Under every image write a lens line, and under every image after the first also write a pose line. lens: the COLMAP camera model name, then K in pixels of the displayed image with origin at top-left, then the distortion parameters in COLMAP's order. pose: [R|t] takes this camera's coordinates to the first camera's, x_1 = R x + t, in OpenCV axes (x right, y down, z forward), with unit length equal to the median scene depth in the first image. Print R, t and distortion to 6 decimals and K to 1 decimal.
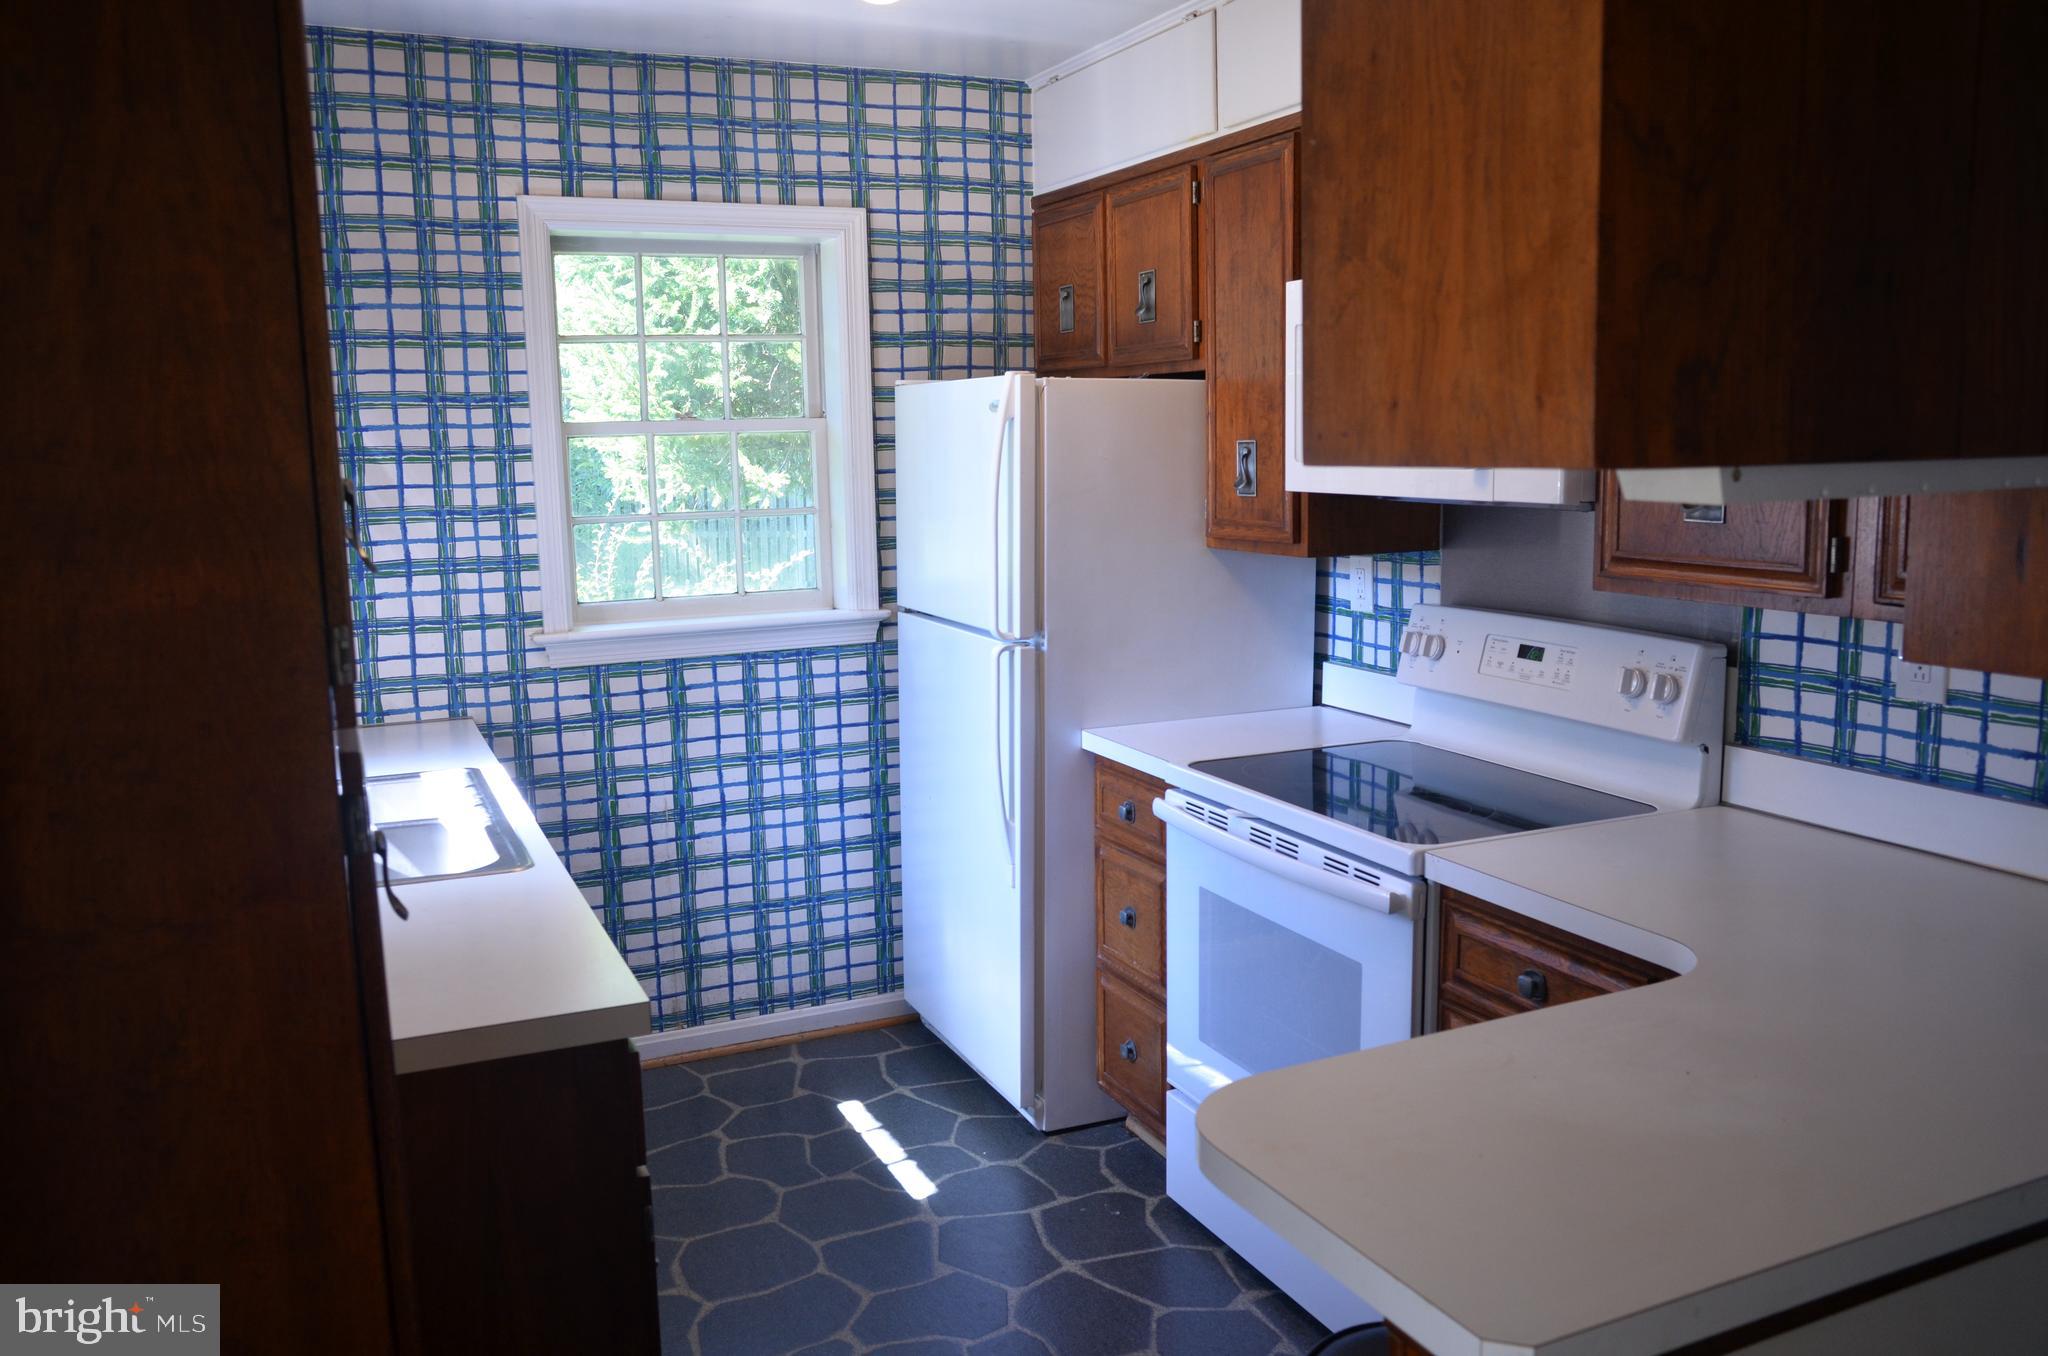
lens RADIAL K [[1628.8, 0, 1024.0], [0, 1628.8, 678.0], [0, 0, 1]] dist [-0.062358, 0.066465]
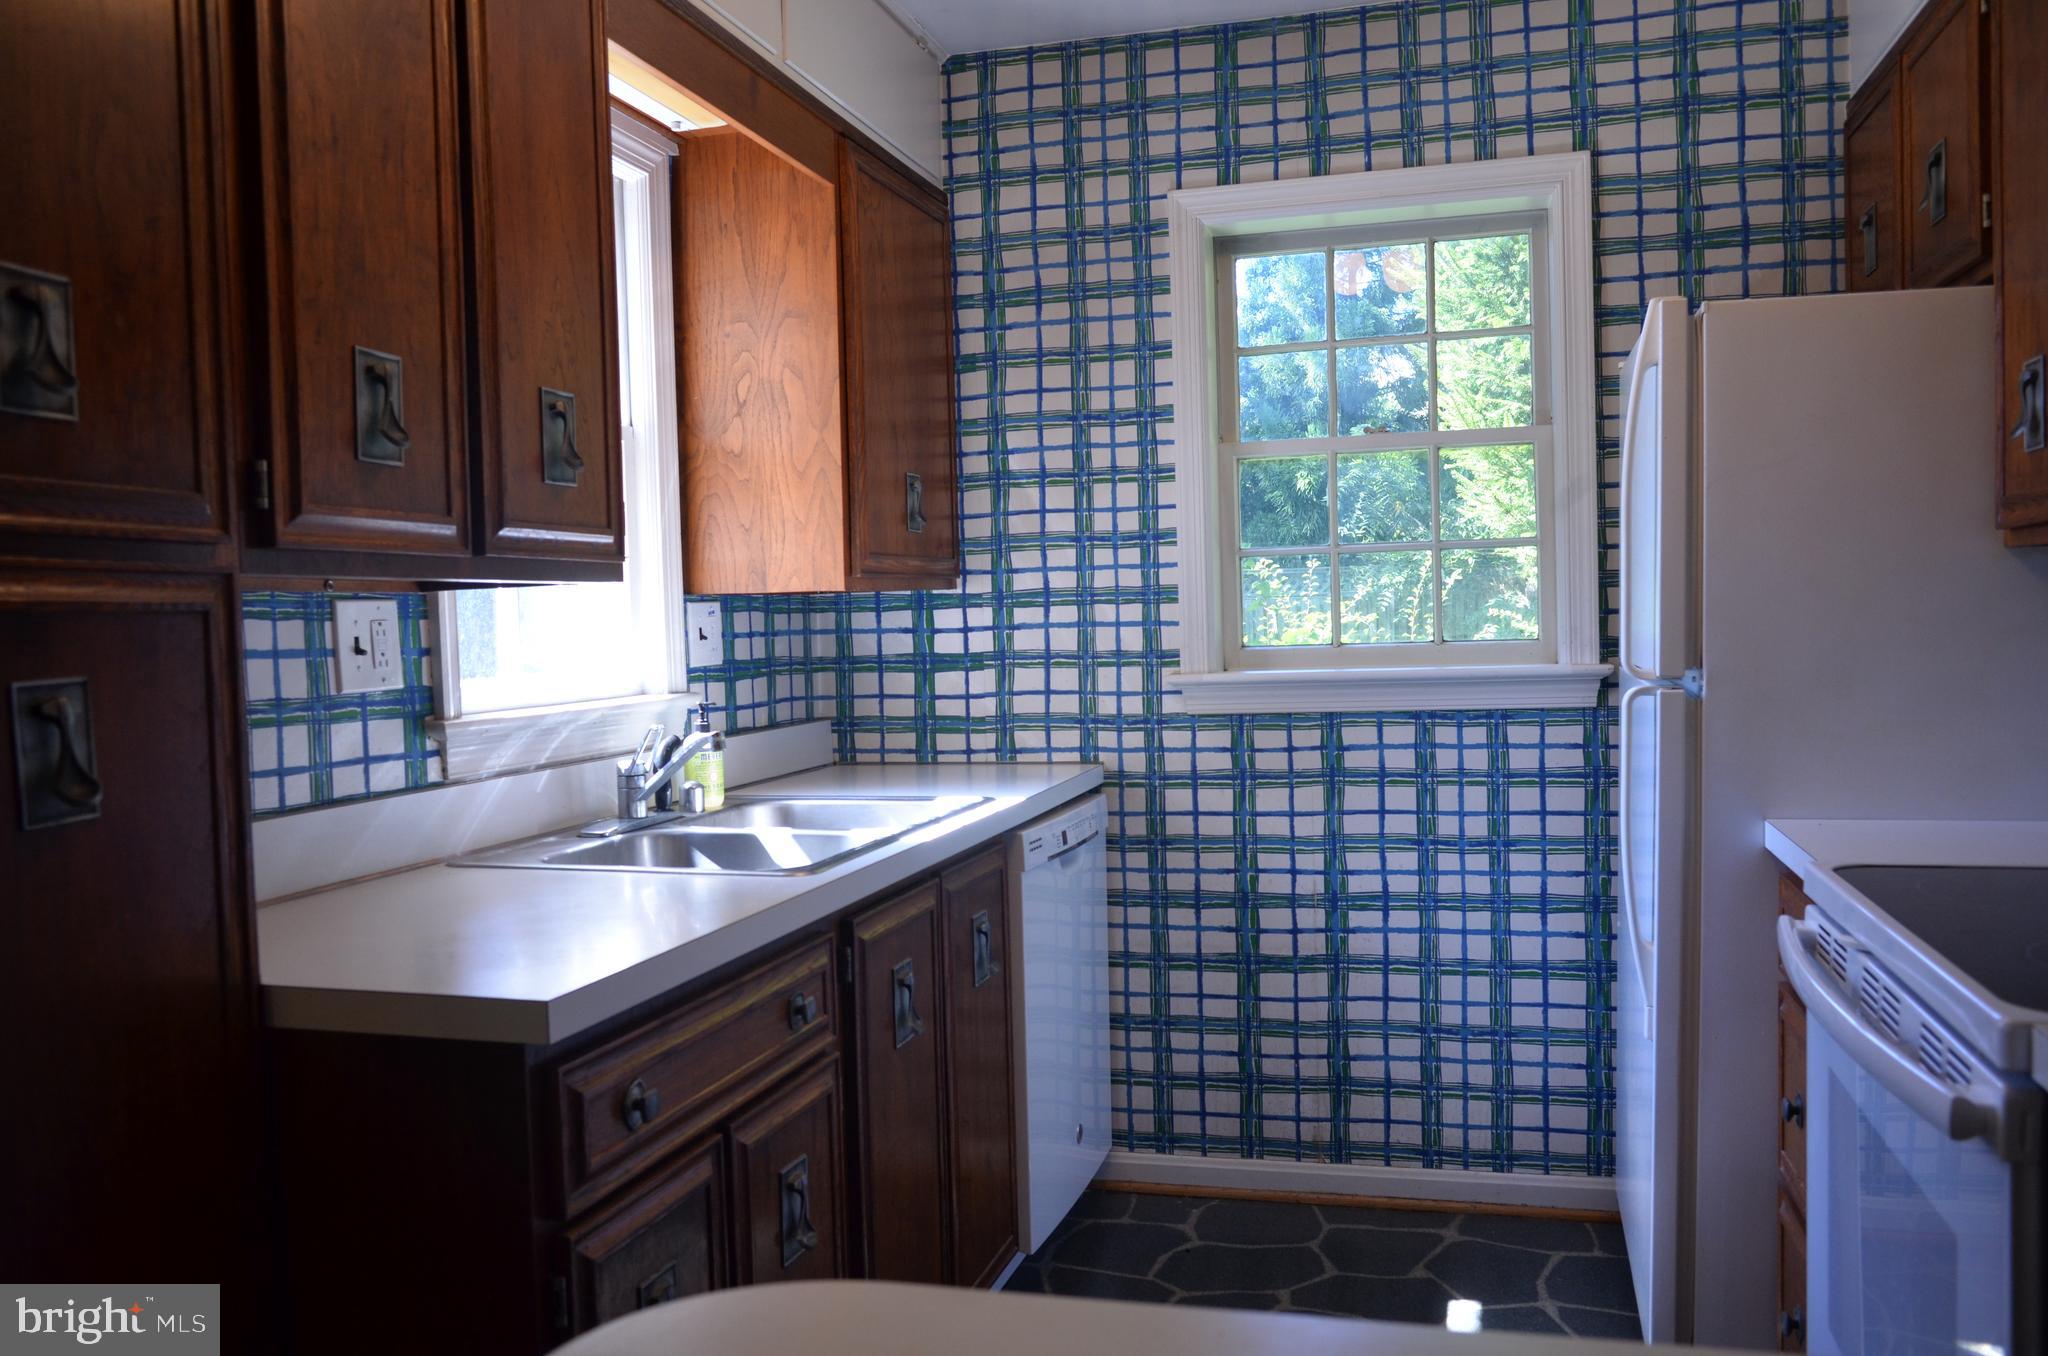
lens RADIAL K [[1628.8, 0, 1024.0], [0, 1628.8, 678.0], [0, 0, 1]] dist [-0.062358, 0.066465]
pose [[0.757349, 0.021669, -0.652651, 0.211787], [-0.082588, 0.994602, -0.062815, 0.036239], [0.647767, 0.101474, 0.755051, 0.261859]]
